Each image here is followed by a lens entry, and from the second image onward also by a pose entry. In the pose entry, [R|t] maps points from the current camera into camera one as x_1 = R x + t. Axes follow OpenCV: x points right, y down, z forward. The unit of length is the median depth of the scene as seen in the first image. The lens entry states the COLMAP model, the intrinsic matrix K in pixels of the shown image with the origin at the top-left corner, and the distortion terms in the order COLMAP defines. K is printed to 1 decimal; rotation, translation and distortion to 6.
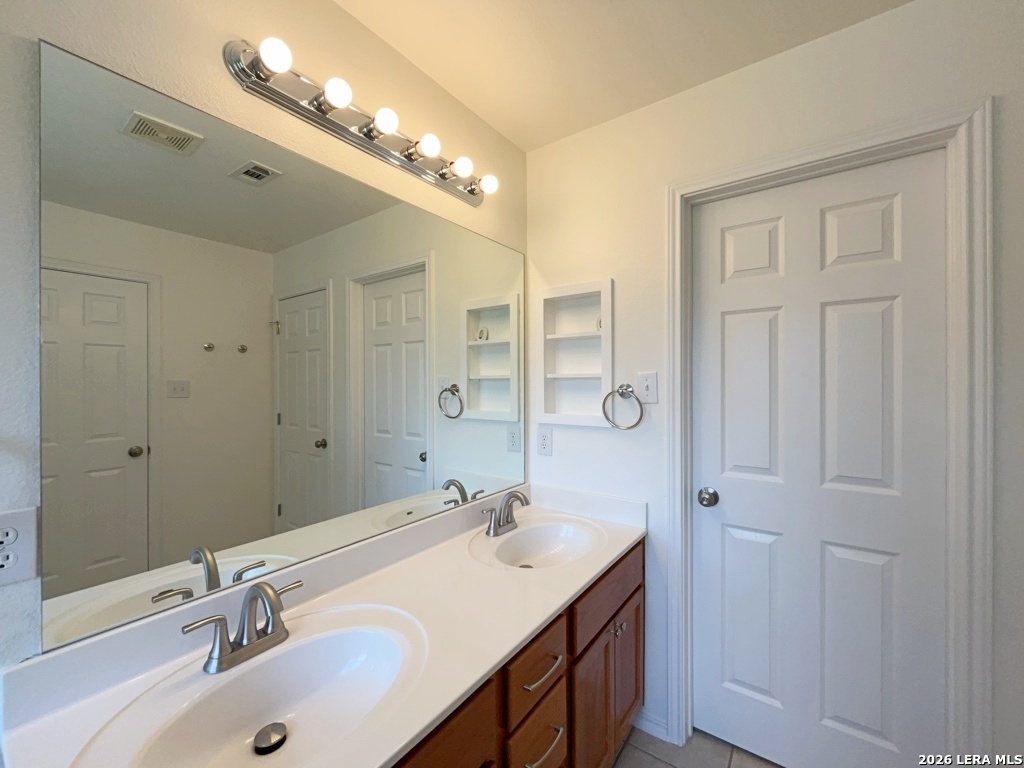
lens RADIAL K [[415.2, 0, 513.5], [0, 415.2, 382.6], [0, 0, 1]] dist [-0.001621, -0.000048]
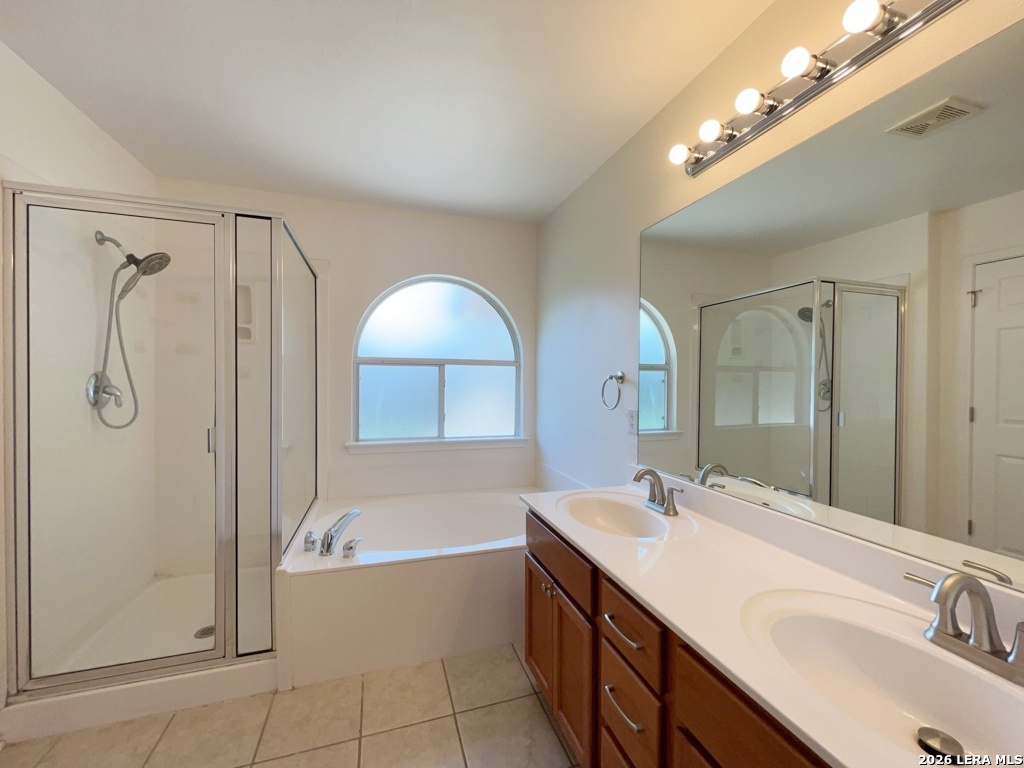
lens RADIAL K [[415.2, 0, 513.5], [0, 415.2, 382.6], [0, 0, 1]] dist [-0.001621, -0.000048]
pose [[-0.587302, 0.002354, -0.809365, 0.670104], [-0.008924, 0.999916, 0.009383, 0.081301], [0.809319, 0.012733, -0.587232, 0.774691]]
